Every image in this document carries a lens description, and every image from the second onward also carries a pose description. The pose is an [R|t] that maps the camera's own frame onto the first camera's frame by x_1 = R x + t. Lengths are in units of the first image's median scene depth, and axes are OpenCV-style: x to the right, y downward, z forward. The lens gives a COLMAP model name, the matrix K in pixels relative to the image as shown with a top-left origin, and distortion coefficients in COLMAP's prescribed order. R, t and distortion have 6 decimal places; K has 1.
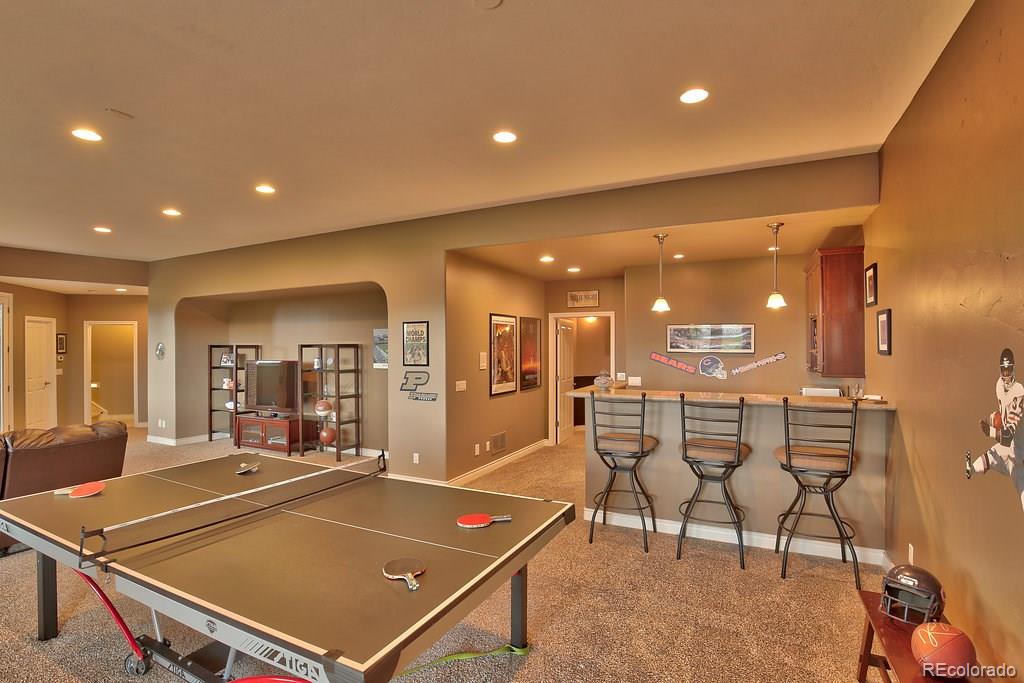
lens RADIAL K [[483.8, 0, 509.3], [0, 483.8, 344.8], [0, 0, 1]] dist [-0.000307, -0.000003]
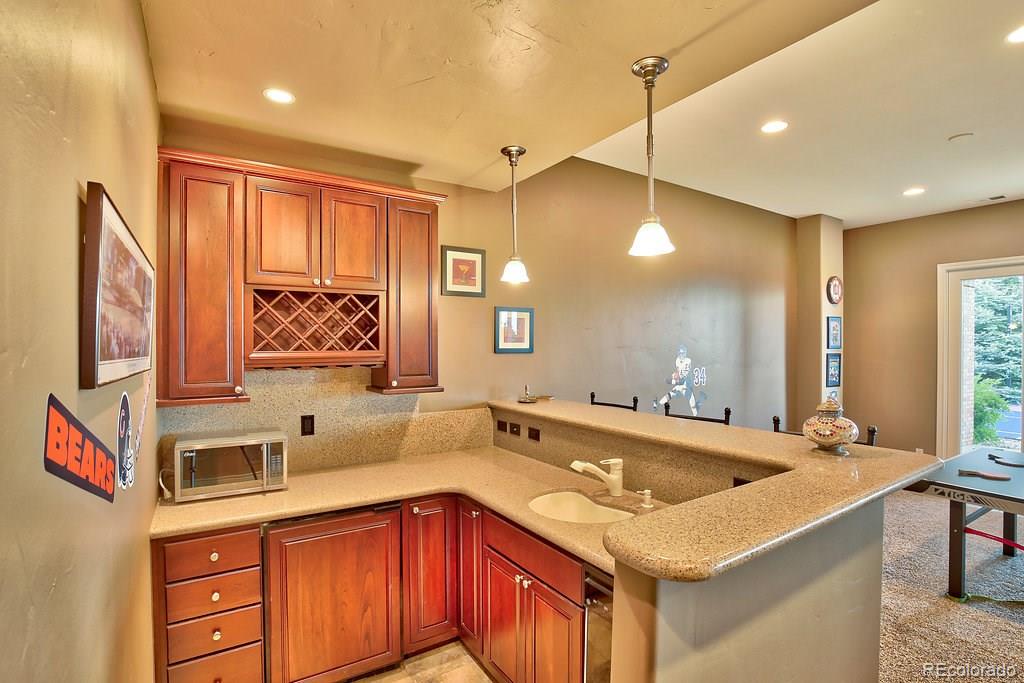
lens RADIAL K [[483.8, 0, 511.8], [0, 483.8, 342.7], [0, 0, 1]] dist [-0.000307, -0.000003]
pose [[-0.861759, -0.000375, 0.507318, 0.510751], [0.000534, 0.999999, 0.001646, -0.008239], [-0.507317, 0.001689, -0.861758, 3.414823]]
